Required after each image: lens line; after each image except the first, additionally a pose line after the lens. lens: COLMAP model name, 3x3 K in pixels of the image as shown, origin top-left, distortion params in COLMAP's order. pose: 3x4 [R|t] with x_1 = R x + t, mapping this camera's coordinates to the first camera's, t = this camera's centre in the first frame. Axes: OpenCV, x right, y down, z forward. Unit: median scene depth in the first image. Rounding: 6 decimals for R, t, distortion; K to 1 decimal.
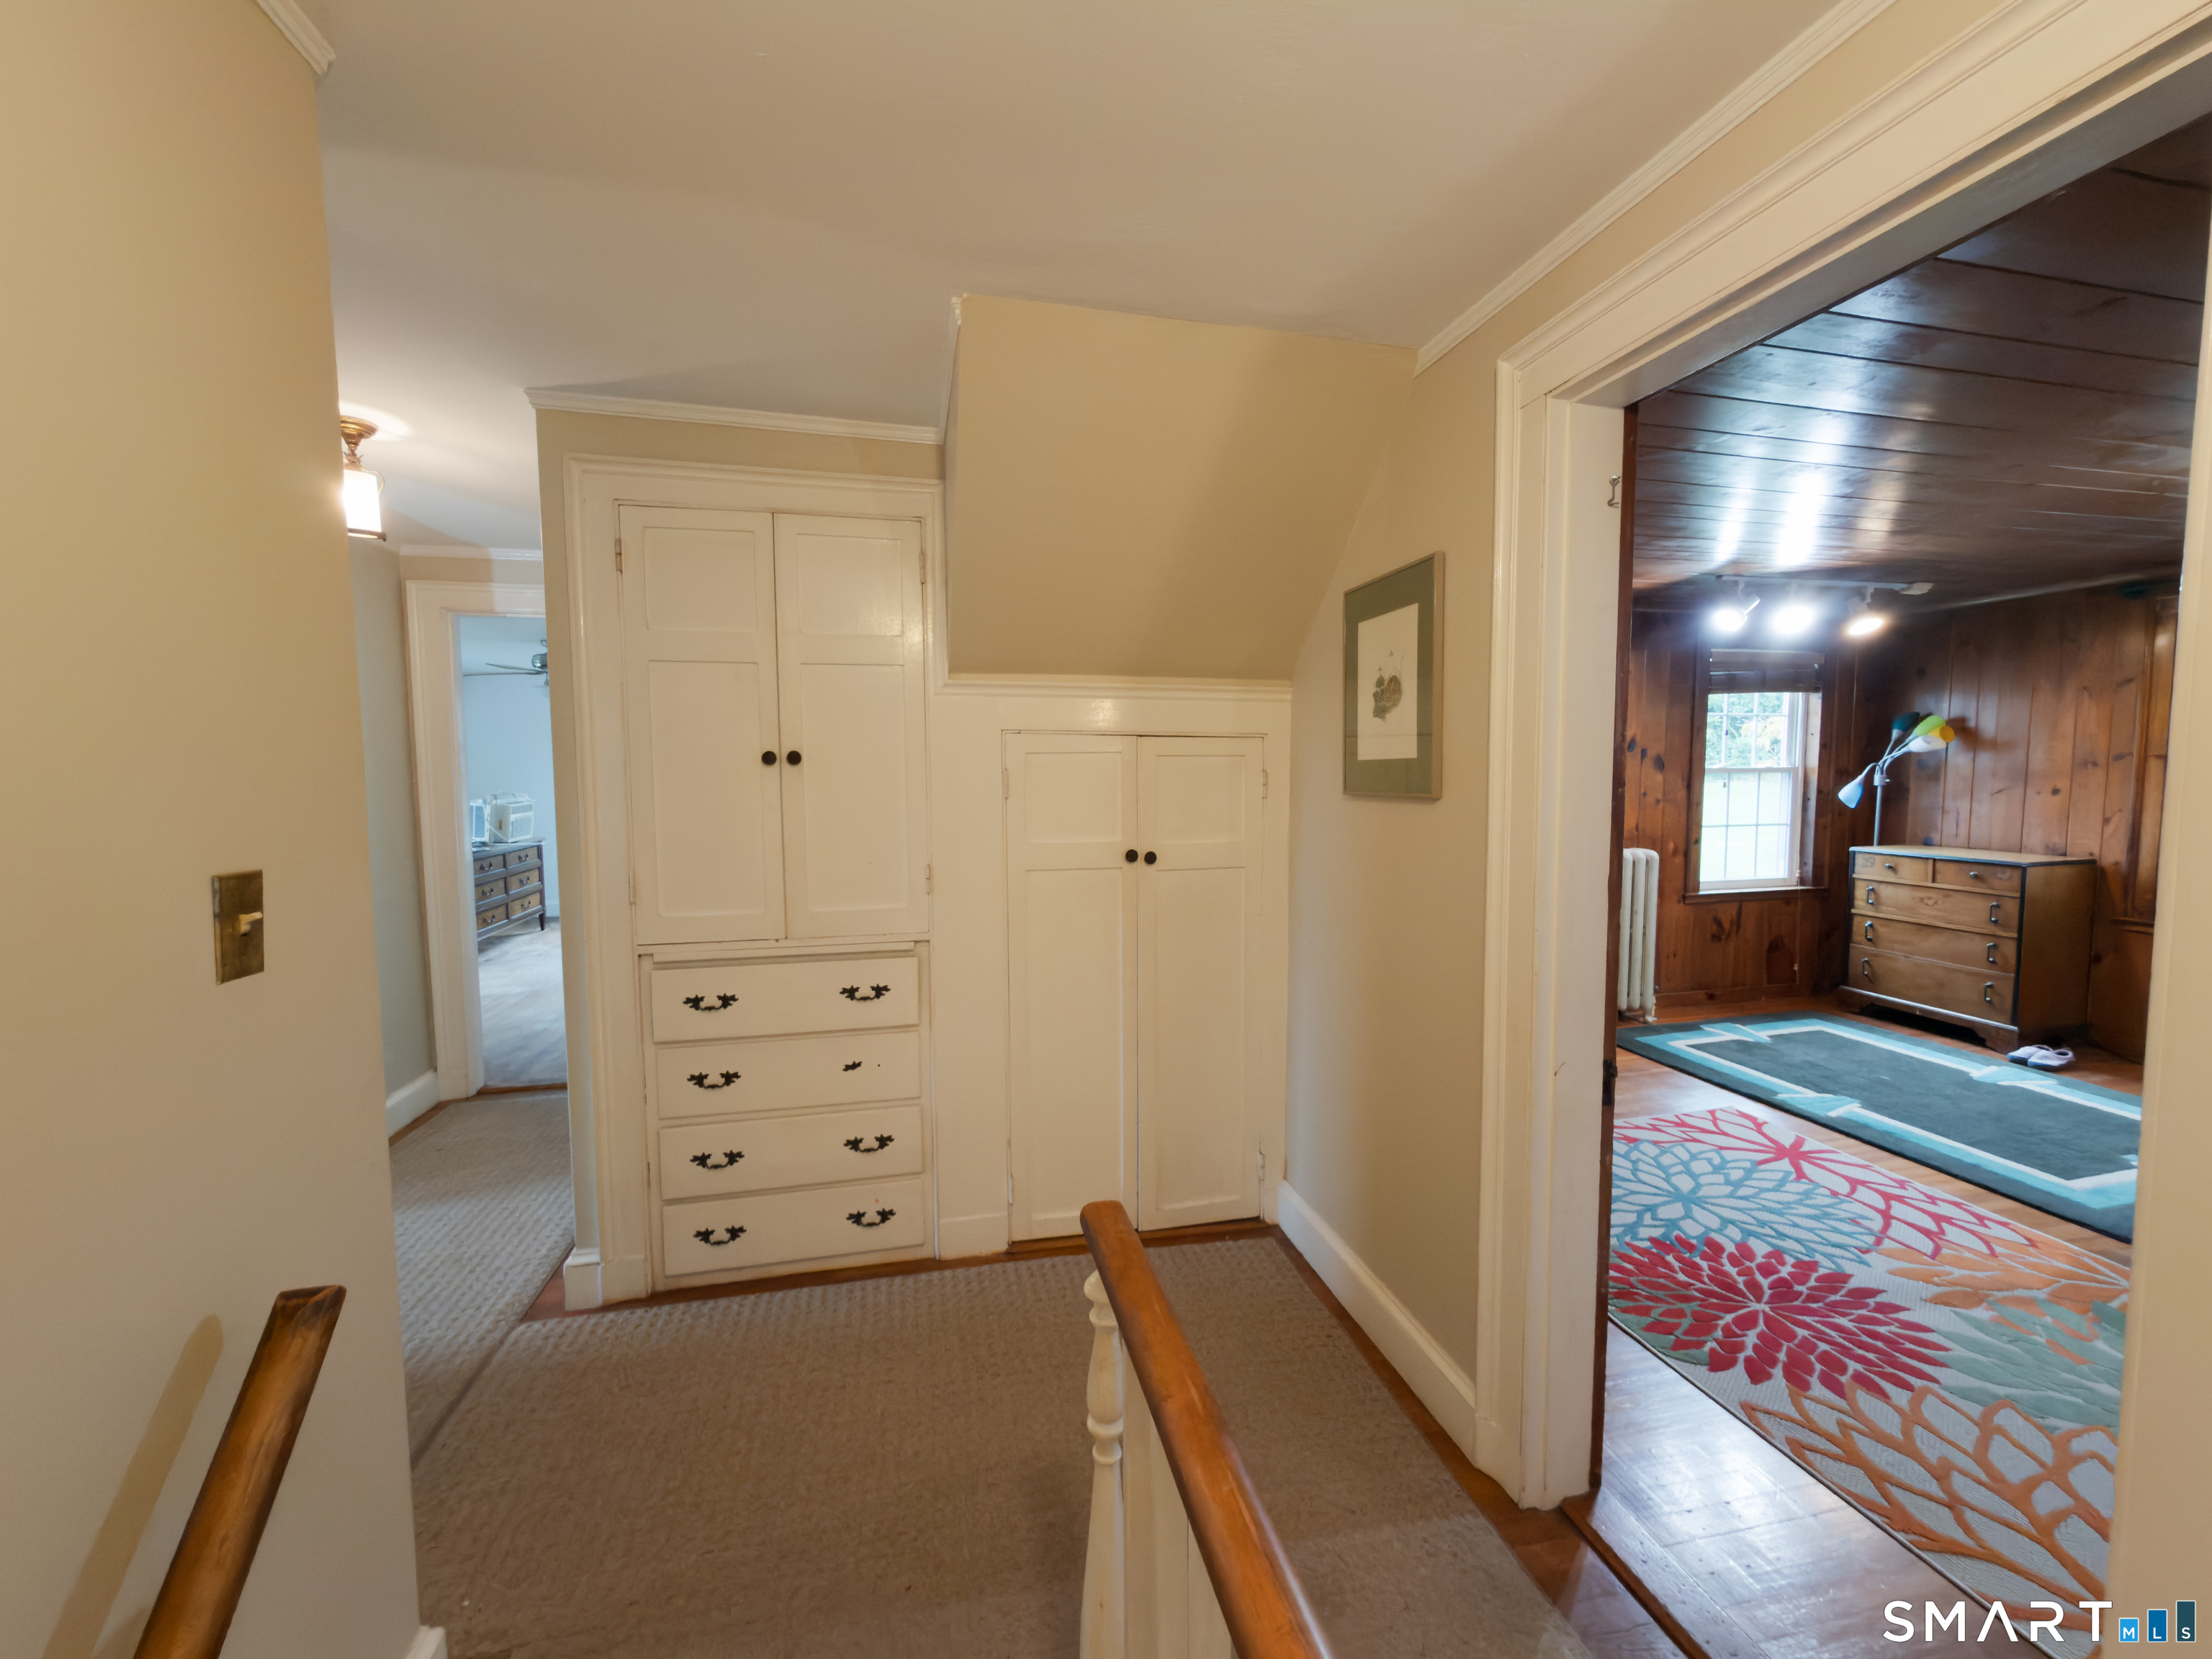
lens RADIAL K [[887.0, 0, 1106.0], [0, 887.0, 829.5], [0, 0, 1]] dist [-0.000505, 0.000195]
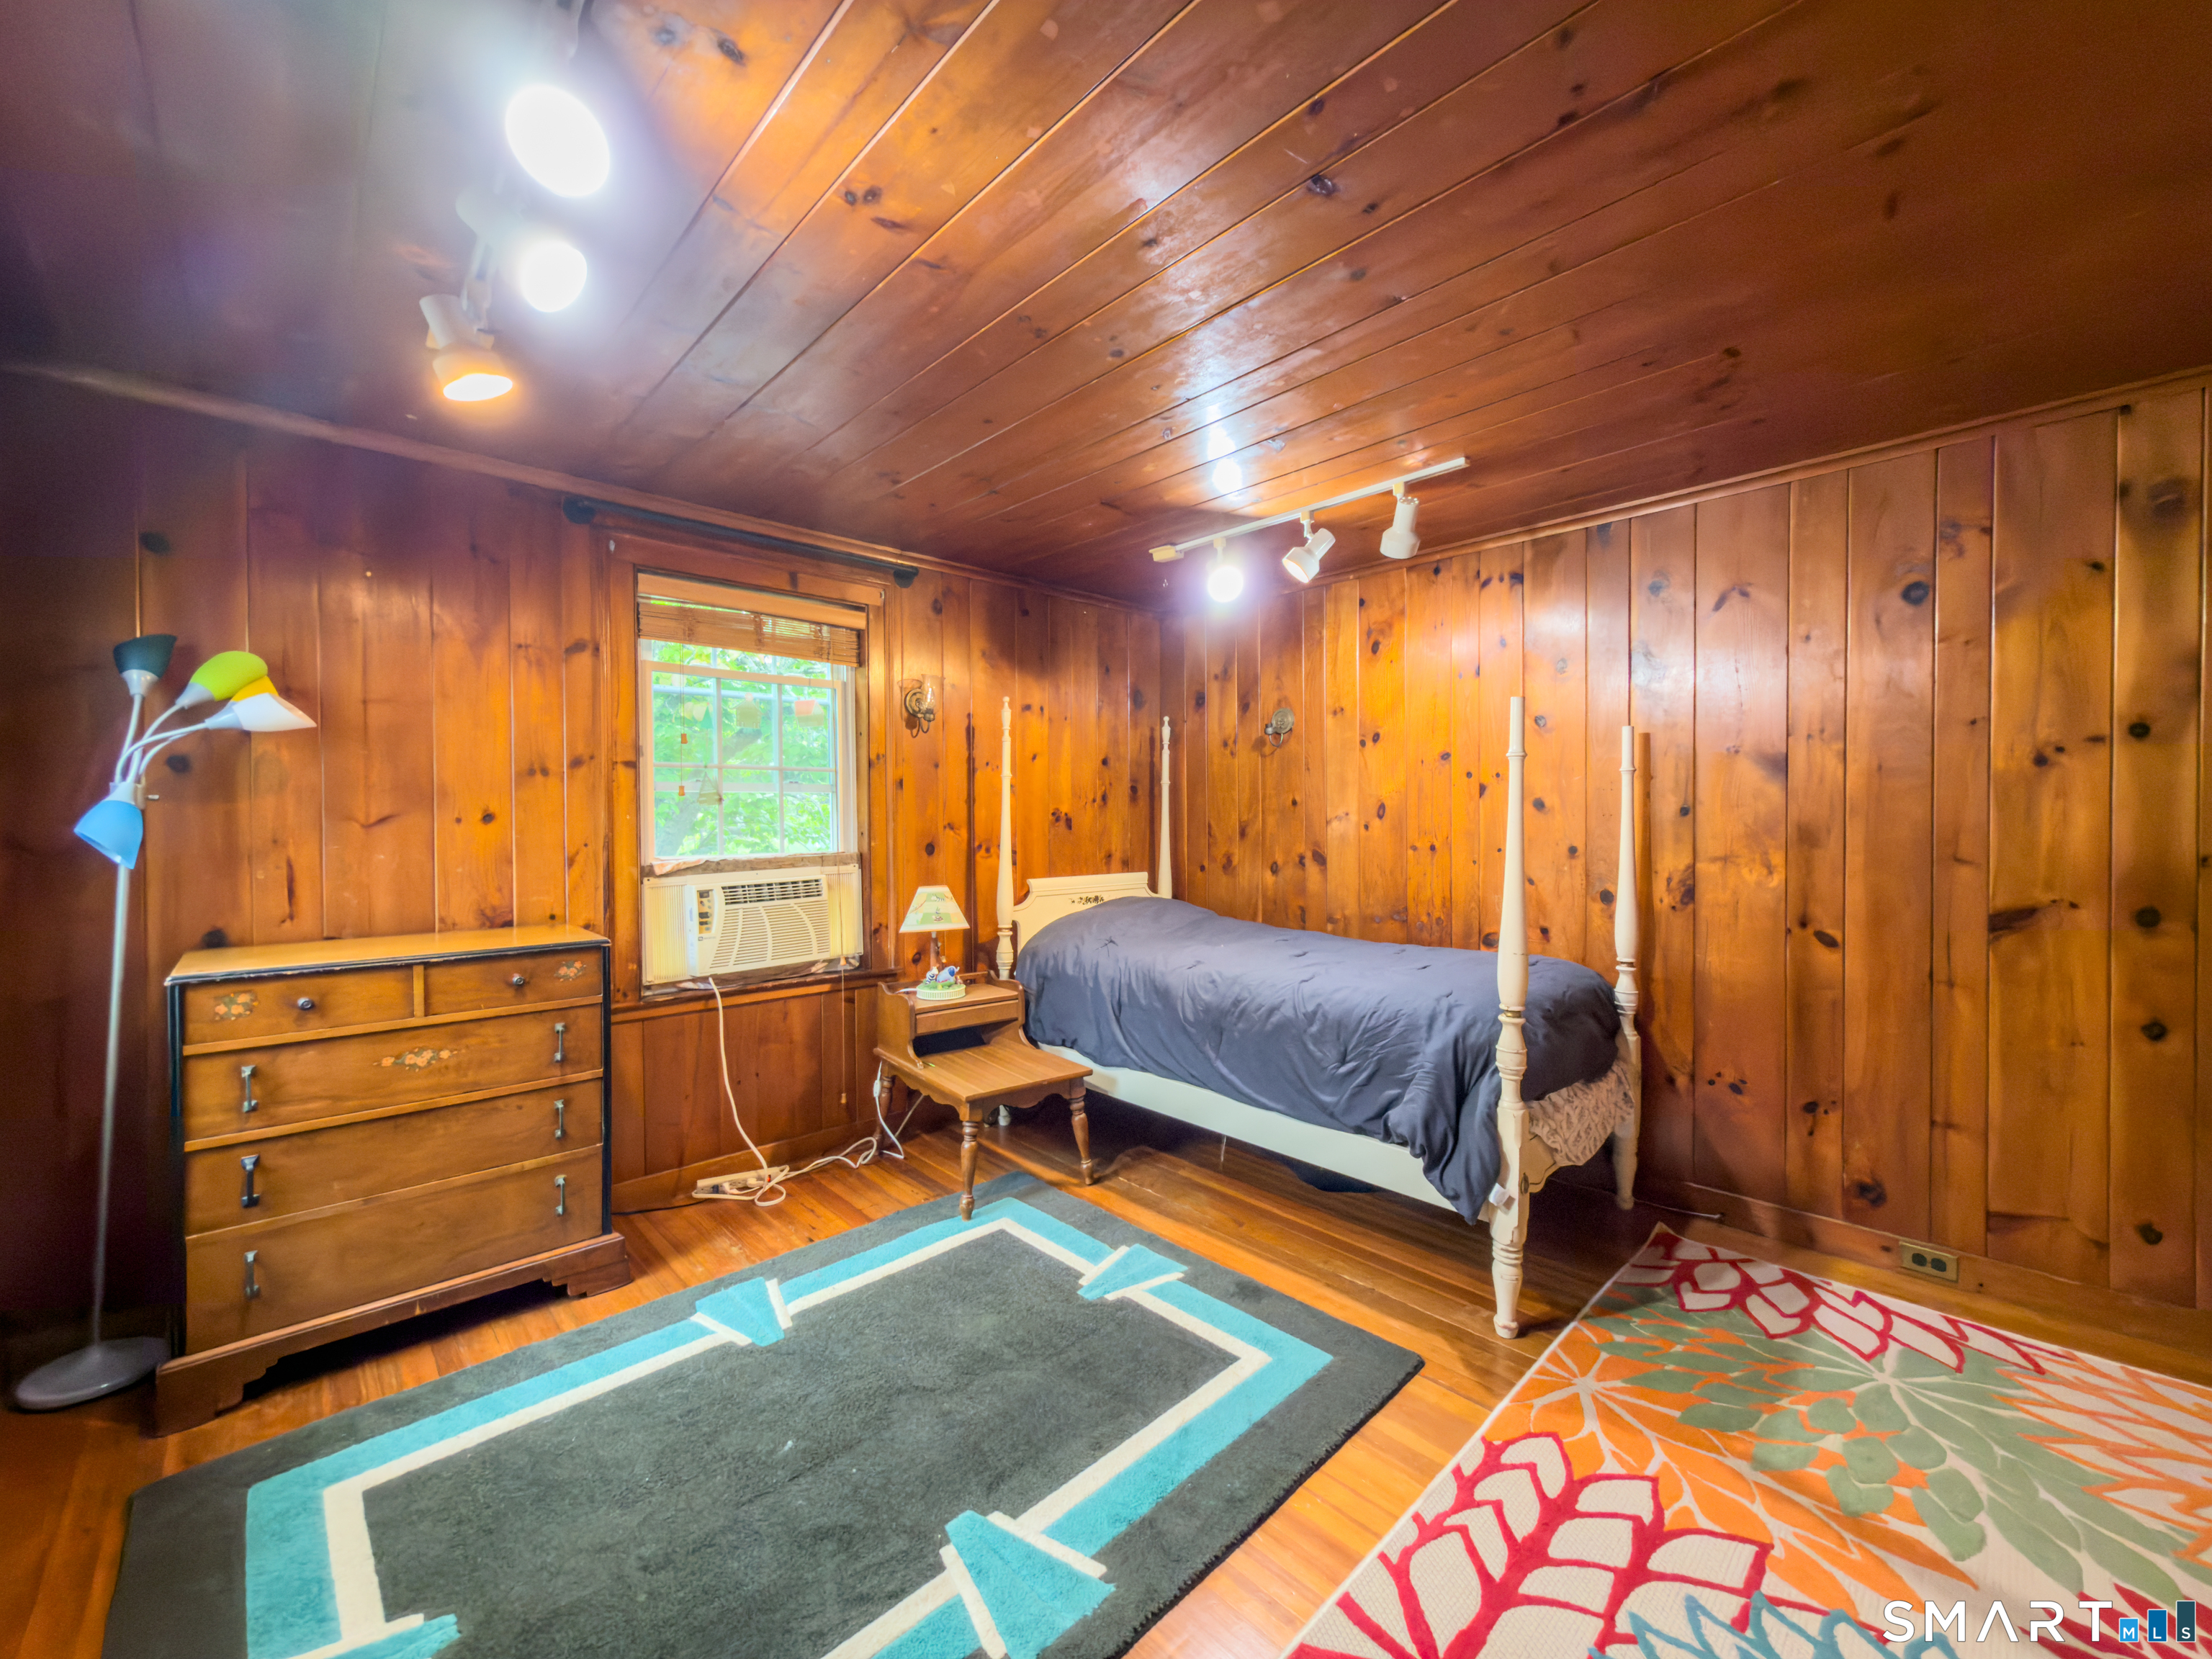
lens RADIAL K [[887.0, 0, 1106.0], [0, 887.0, 829.5], [0, 0, 1]] dist [-0.000505, 0.000195]
pose [[-0.502179, -0.000214, 0.864764, 0.398267], [0.074495, 0.996272, 0.043507, -0.032763], [-0.861549, 0.086269, -0.500291, 1.013310]]
